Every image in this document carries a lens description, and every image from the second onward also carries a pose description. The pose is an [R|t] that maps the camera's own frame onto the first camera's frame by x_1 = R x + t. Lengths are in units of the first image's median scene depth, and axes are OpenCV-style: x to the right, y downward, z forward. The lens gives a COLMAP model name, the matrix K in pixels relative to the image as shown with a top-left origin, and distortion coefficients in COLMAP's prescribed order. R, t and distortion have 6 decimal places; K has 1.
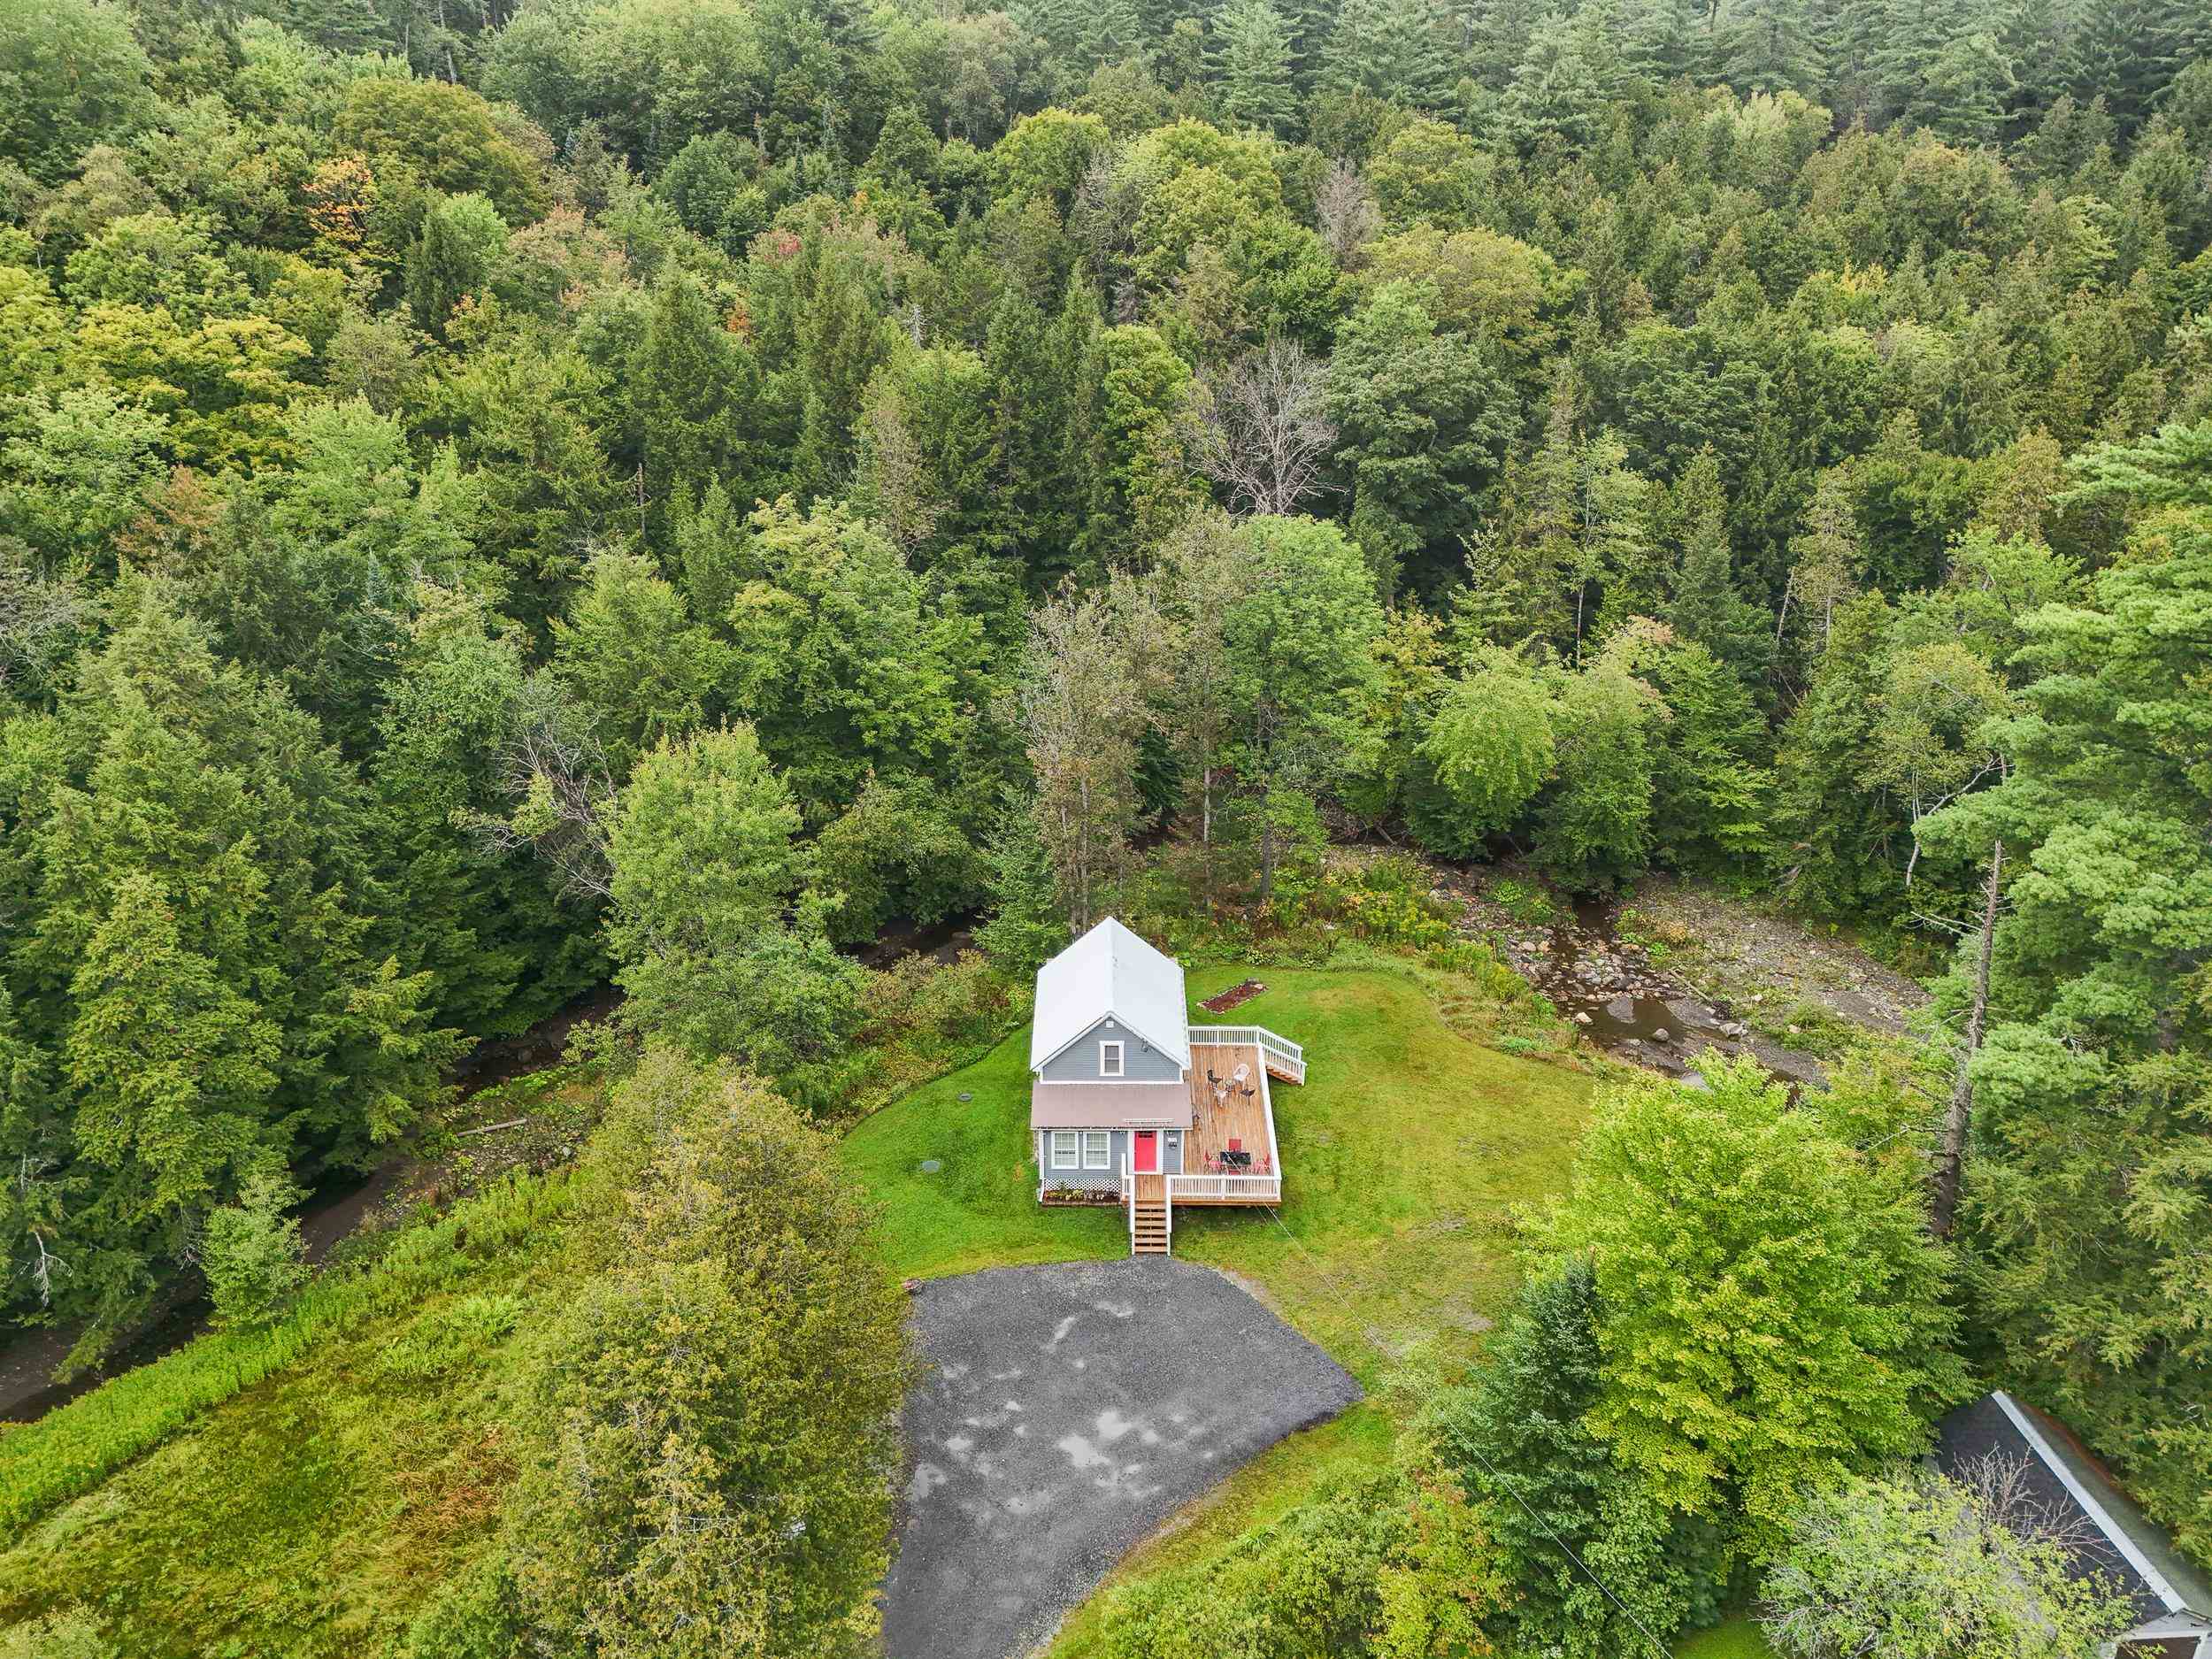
lens RADIAL K [[1617.7, 0, 1106.0], [0, 1617.7, 829.5], [0, 0, 1]] dist [0.080850, -0.082704]
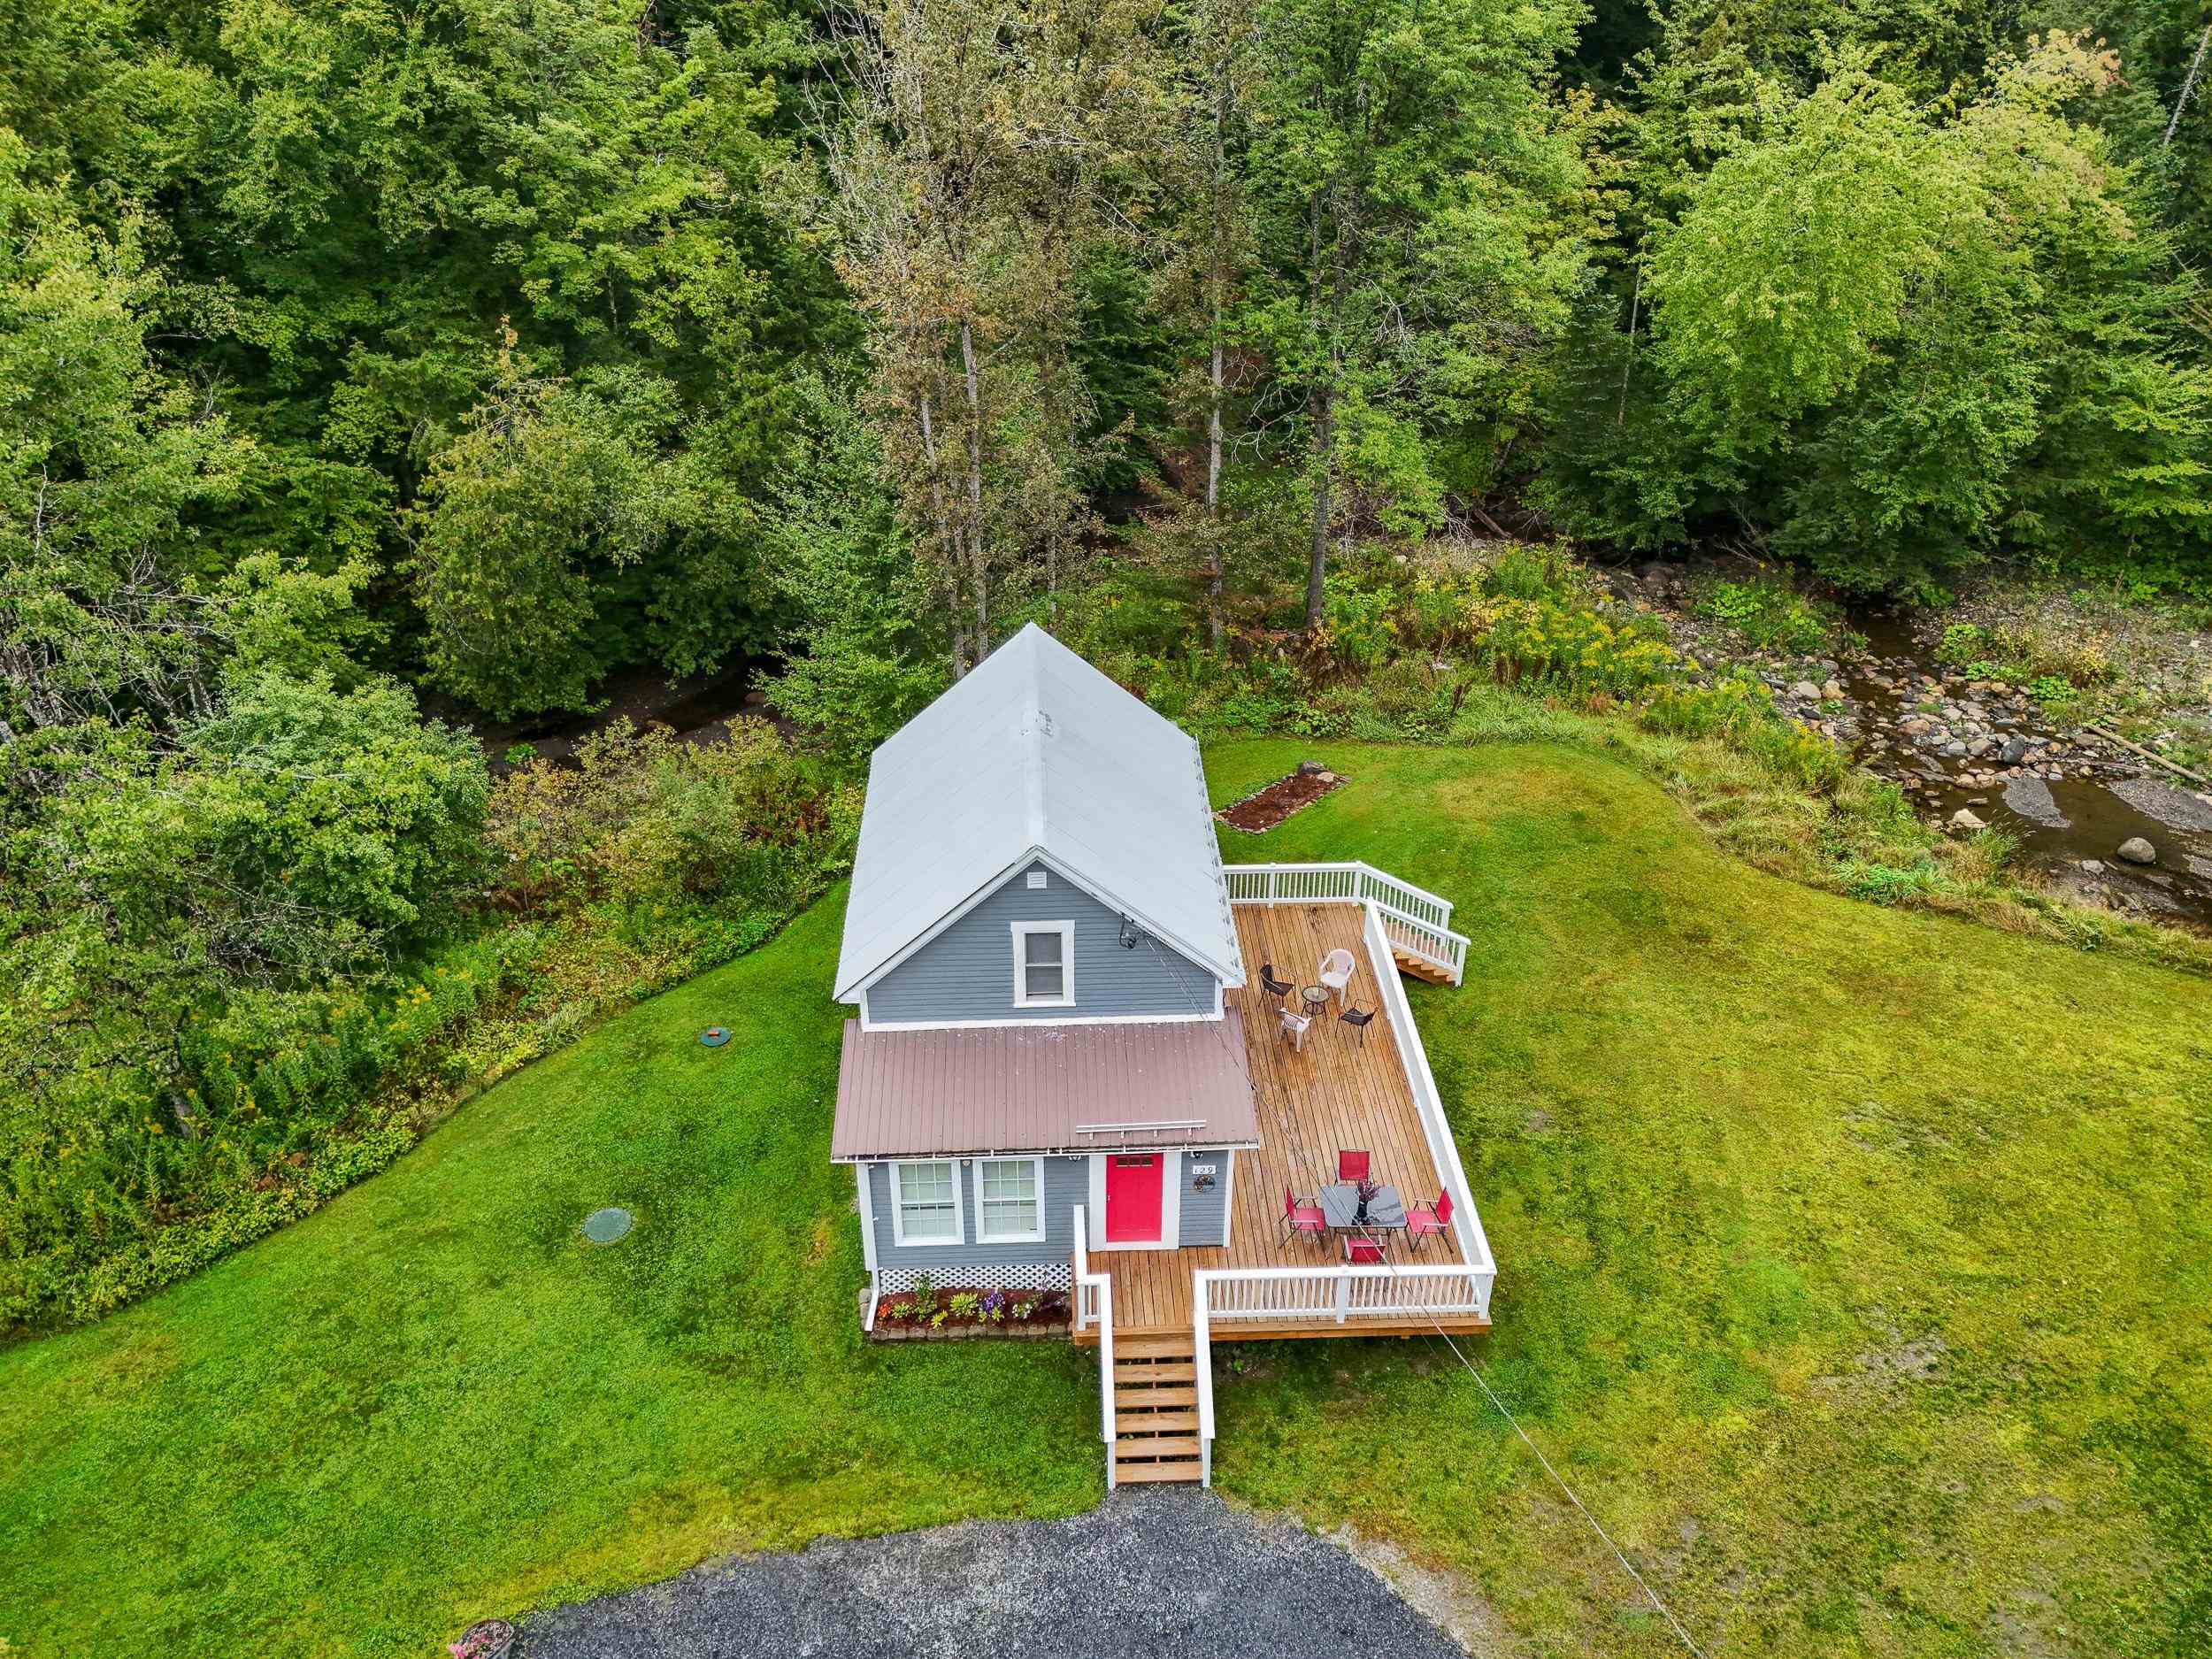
lens RADIAL K [[1617.7, 0, 1106.0], [0, 1617.7, 829.5], [0, 0, 1]] dist [0.080850, -0.082704]
pose [[0.998804, -0.024808, 0.042140, 0.002389], [0.019431, 0.992152, 0.123516, 0.048621], [-0.044874, -0.122549, 0.991447, 0.491298]]
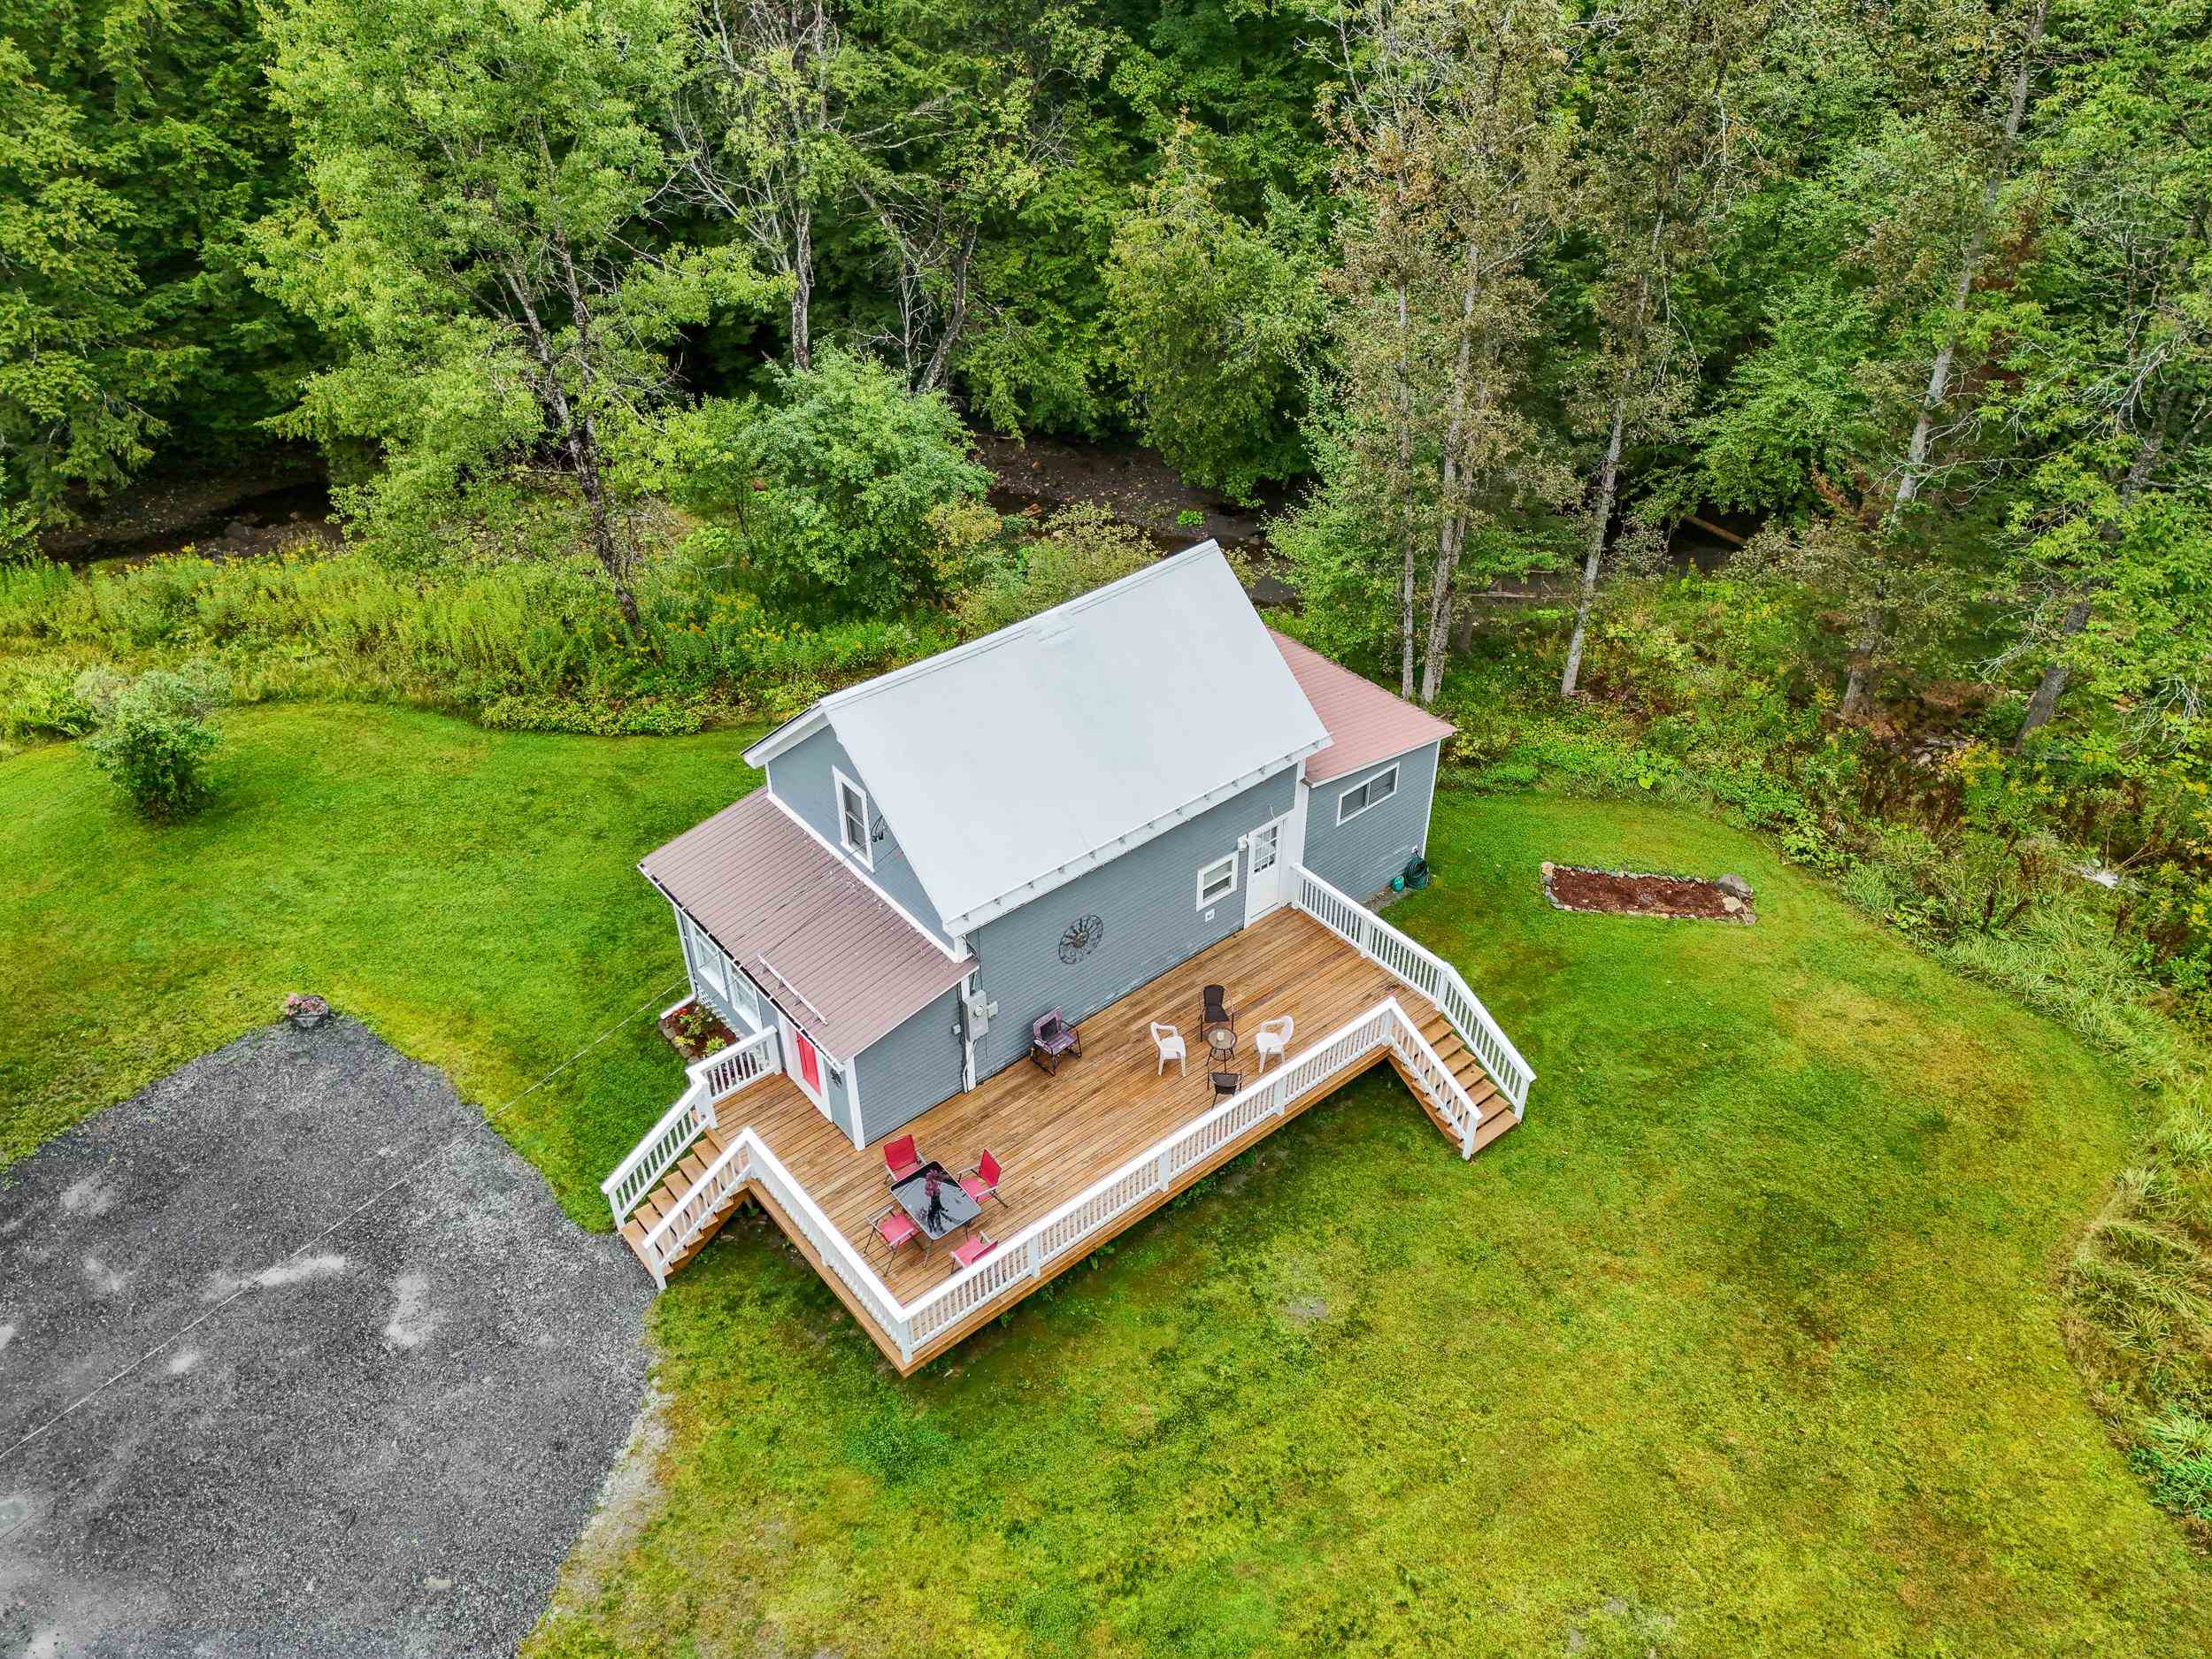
lens RADIAL K [[1617.7, 0, 1106.0], [0, 1617.7, 829.5], [0, 0, 1]] dist [0.080850, -0.082704]
pose [[0.640482, 0.466016, -0.610420, 0.234151], [-0.307328, 0.883956, 0.352379, -0.014741], [0.703799, -0.038093, 0.709377, 0.603772]]
